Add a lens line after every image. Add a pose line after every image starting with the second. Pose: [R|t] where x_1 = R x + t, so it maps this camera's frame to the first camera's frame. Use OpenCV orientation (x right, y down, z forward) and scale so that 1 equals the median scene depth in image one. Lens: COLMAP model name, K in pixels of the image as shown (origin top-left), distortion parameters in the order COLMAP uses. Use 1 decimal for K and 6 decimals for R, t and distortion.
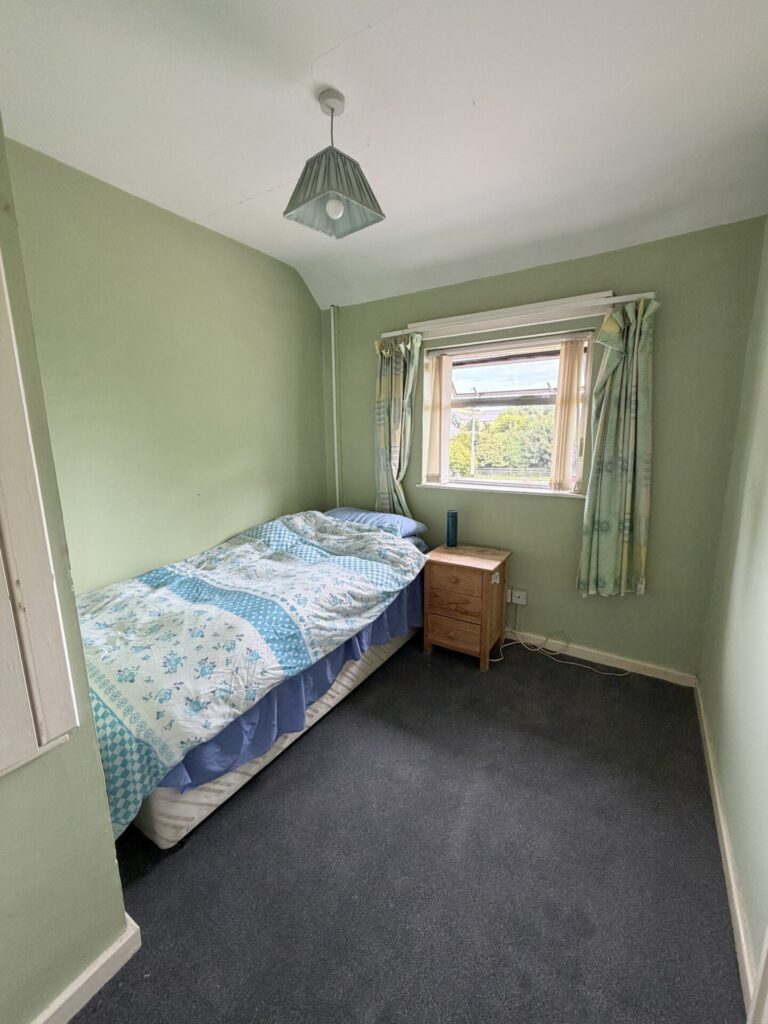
lens RADIAL K [[408.6, 0, 385.3], [0, 408.6, 507.3], [0, 0, 1]] dist [-0.000214, -0.000152]
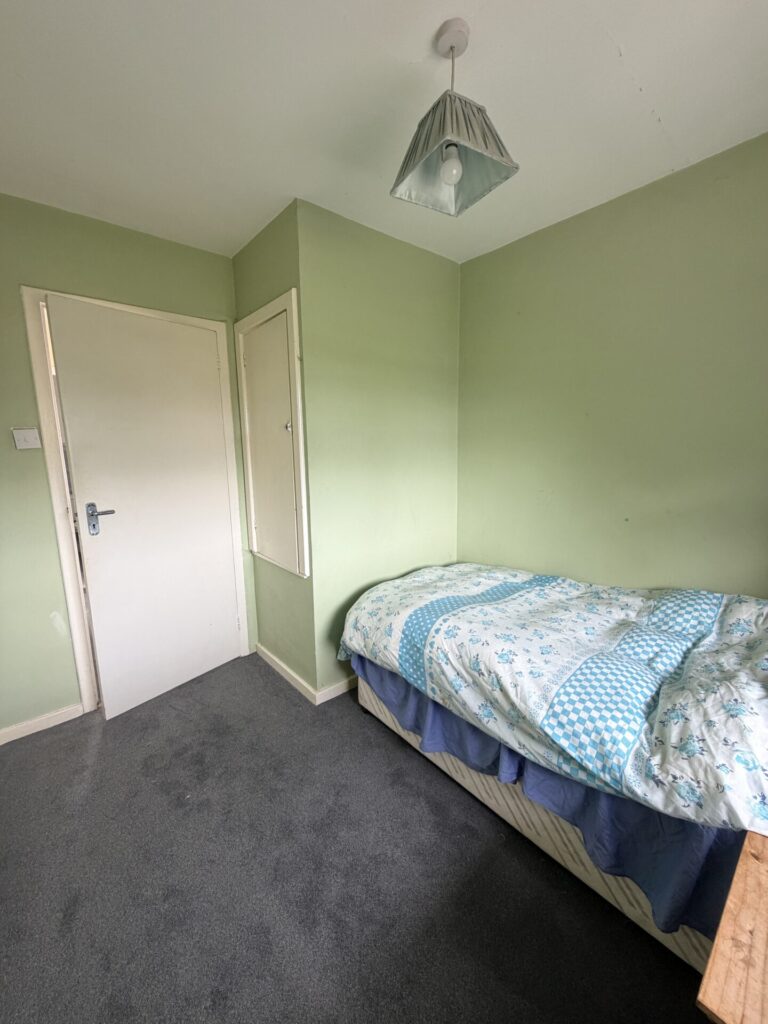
lens RADIAL K [[408.6, 0, 386.4], [0, 408.6, 511.1], [0, 0, 1]] dist [-0.000214, -0.000152]
pose [[-0.294713, 0.166127, -0.941035, 0.647190], [-0.165920, 0.960918, 0.221600, -0.208769], [0.941071, 0.221445, -0.255631, 1.041822]]
